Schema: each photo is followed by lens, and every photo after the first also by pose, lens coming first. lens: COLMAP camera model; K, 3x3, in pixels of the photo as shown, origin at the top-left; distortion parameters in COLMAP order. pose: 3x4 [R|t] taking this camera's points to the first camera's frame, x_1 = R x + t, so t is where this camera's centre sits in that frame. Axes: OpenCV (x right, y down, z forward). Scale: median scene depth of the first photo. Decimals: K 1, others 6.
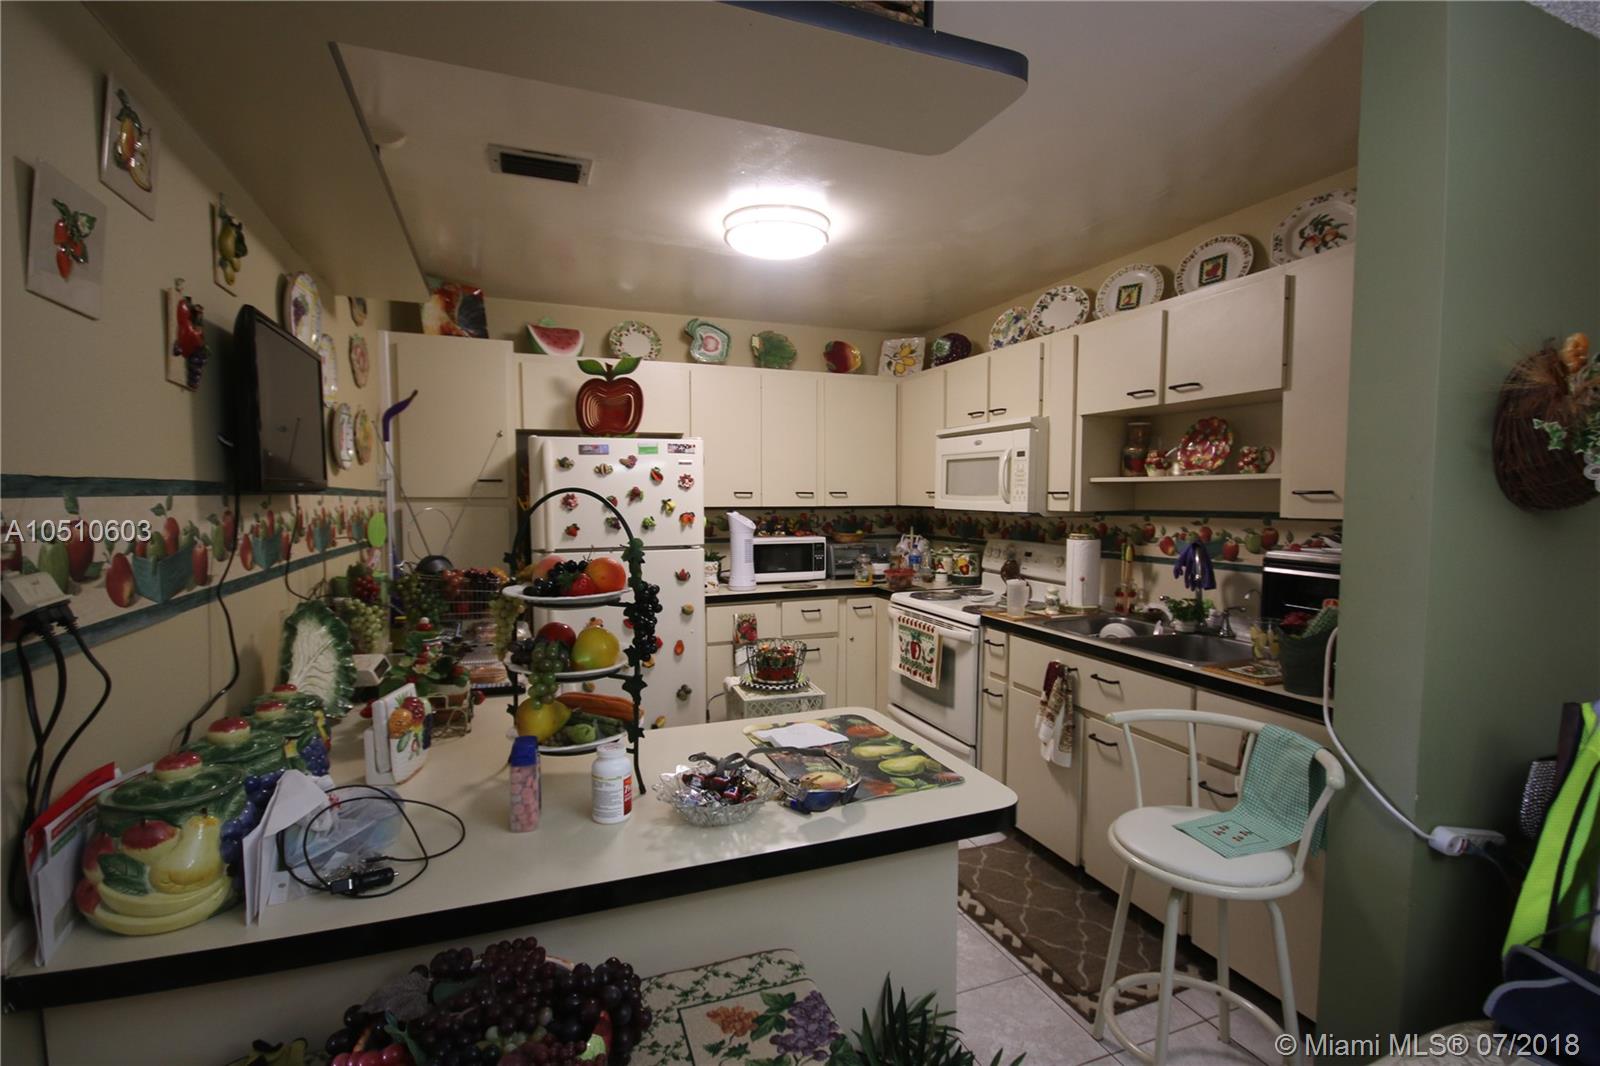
lens RADIAL K [[726.5, 0, 800.2], [0, 726.5, 547.7], [0, 0, 1]] dist [0.003102, -0.005872]
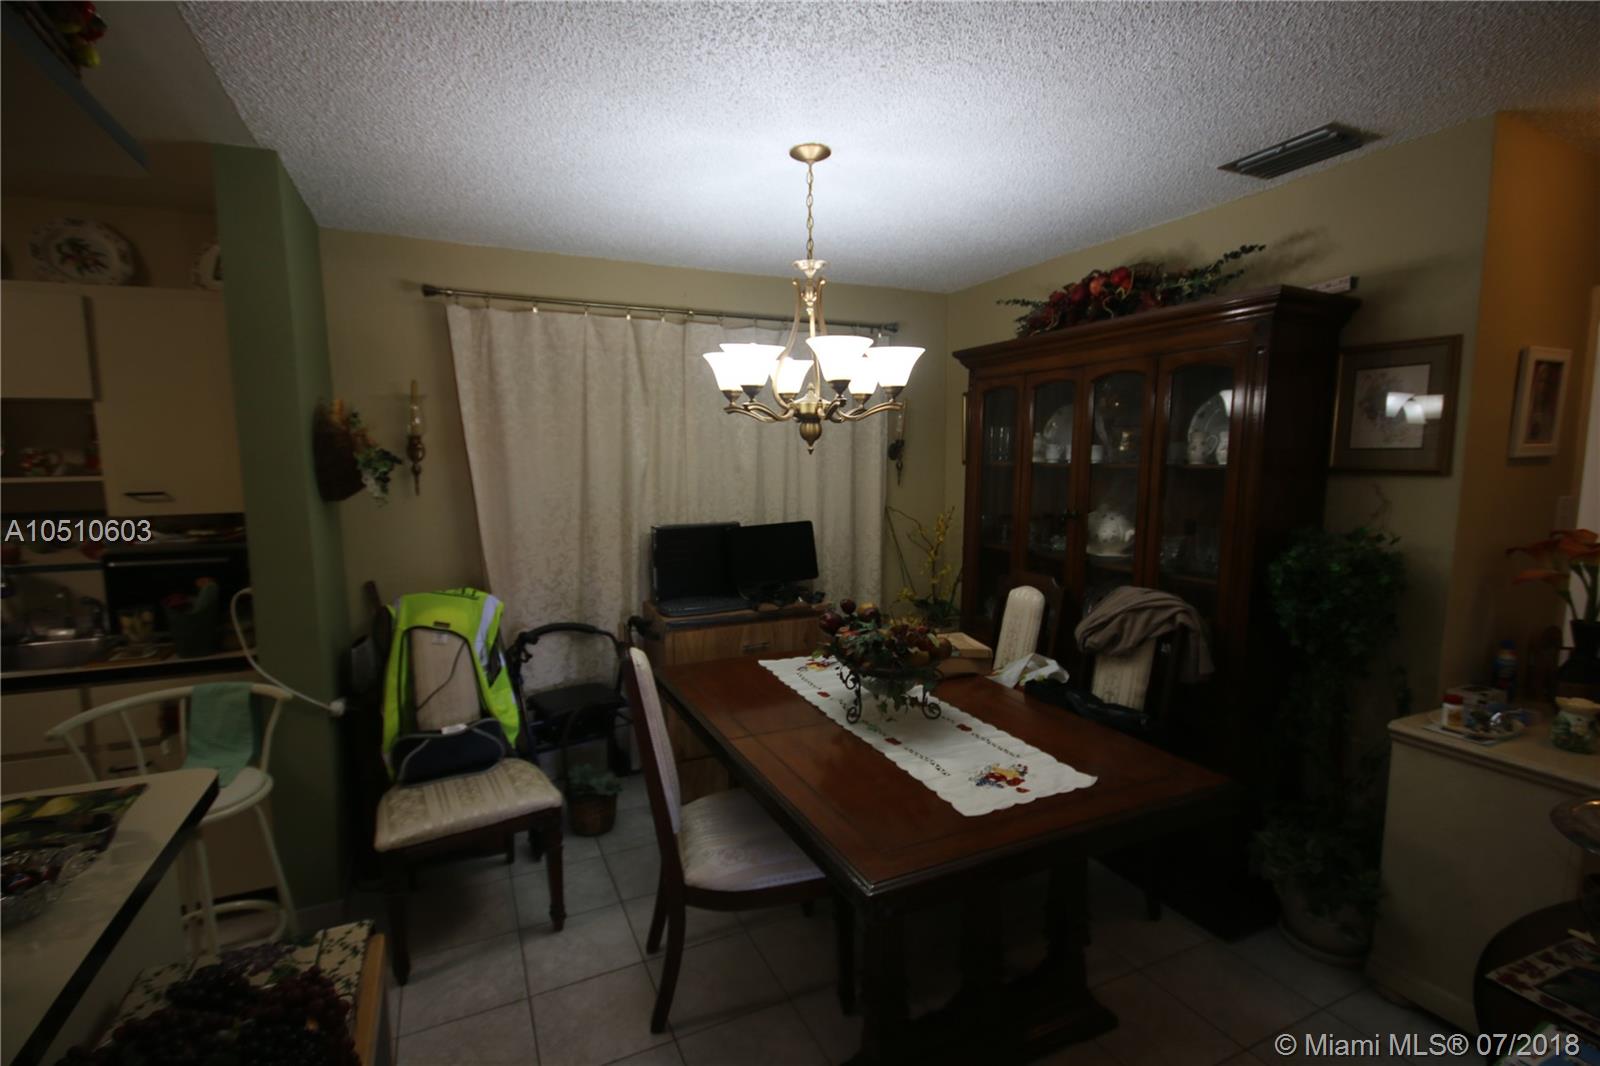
lens RADIAL K [[726.5, 0, 802.5], [0, 726.5, 541.1], [0, 0, 1]] dist [0.003102, -0.005872]
pose [[-0.071318, -0.113344, 0.990993, -0.520770], [0.069051, 0.990578, 0.118266, -0.064414], [-0.995061, 0.076863, -0.062820, 0.021034]]
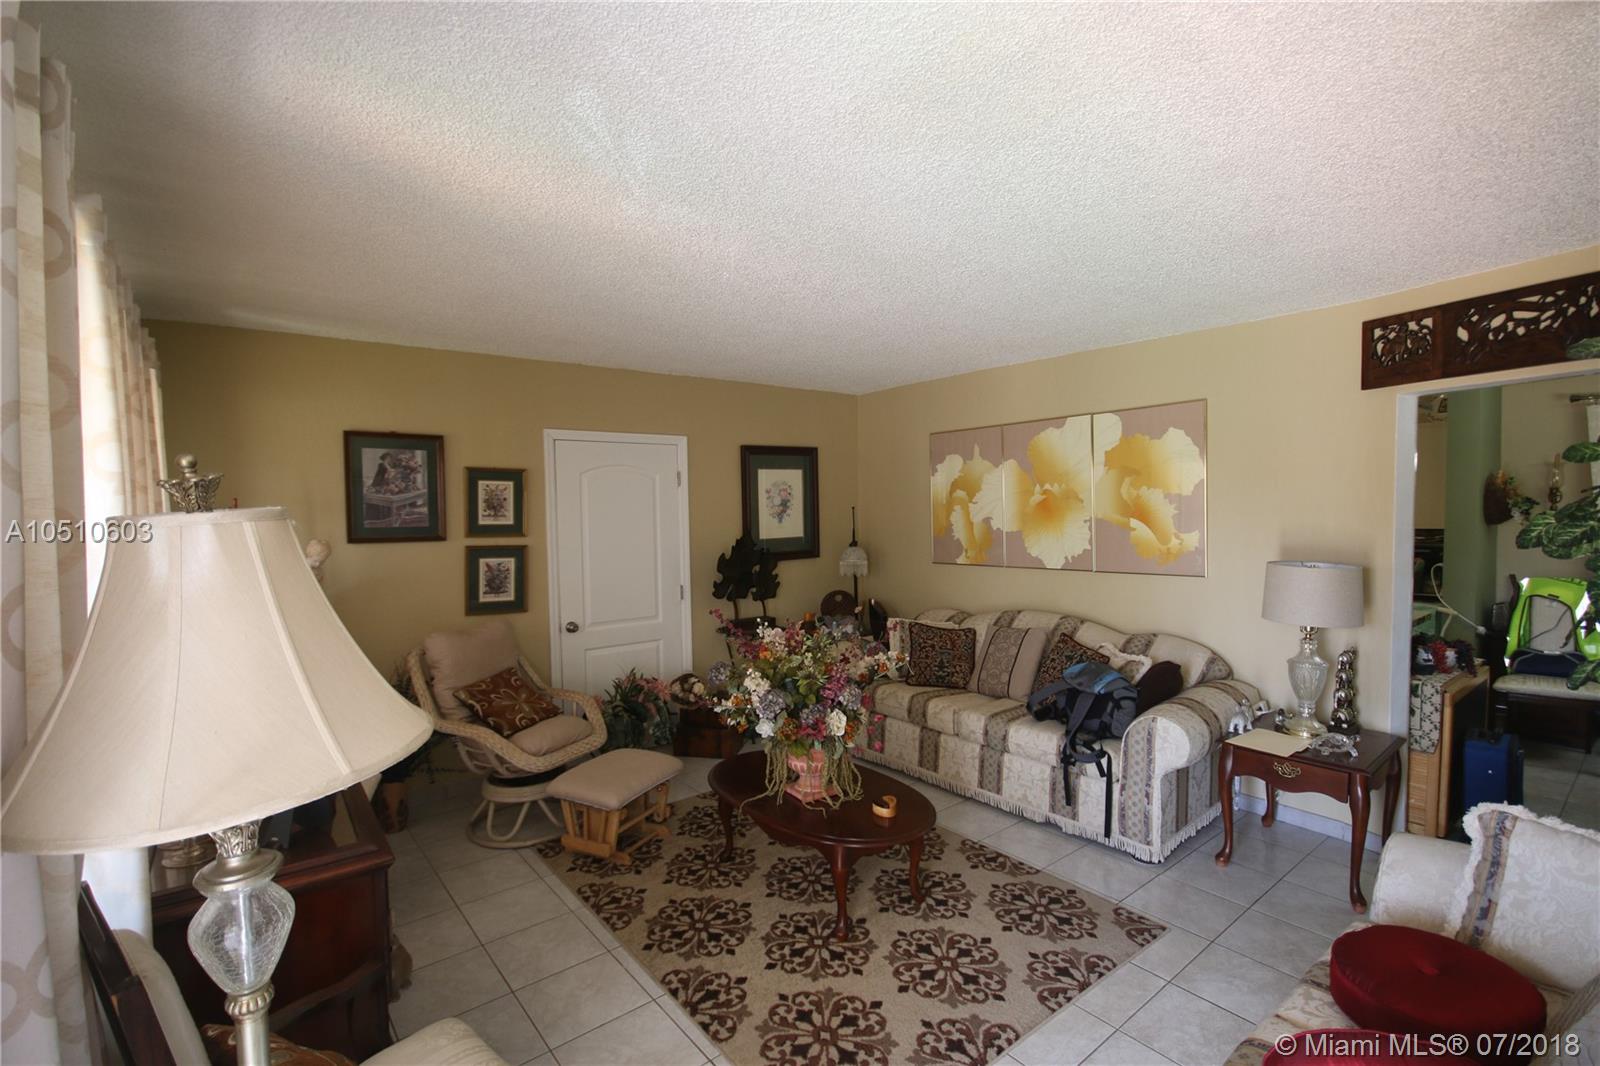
lens RADIAL K [[726.5, 0, 818.3], [0, 726.5, 560.2], [0, 0, 1]] dist [0.003102, -0.005872]
pose [[0.958957, -0.038861, 0.280875, -1.923658], [0.041994, 0.999105, -0.005143, -0.007835], [-0.280424, 0.016727, 0.959730, -0.866218]]
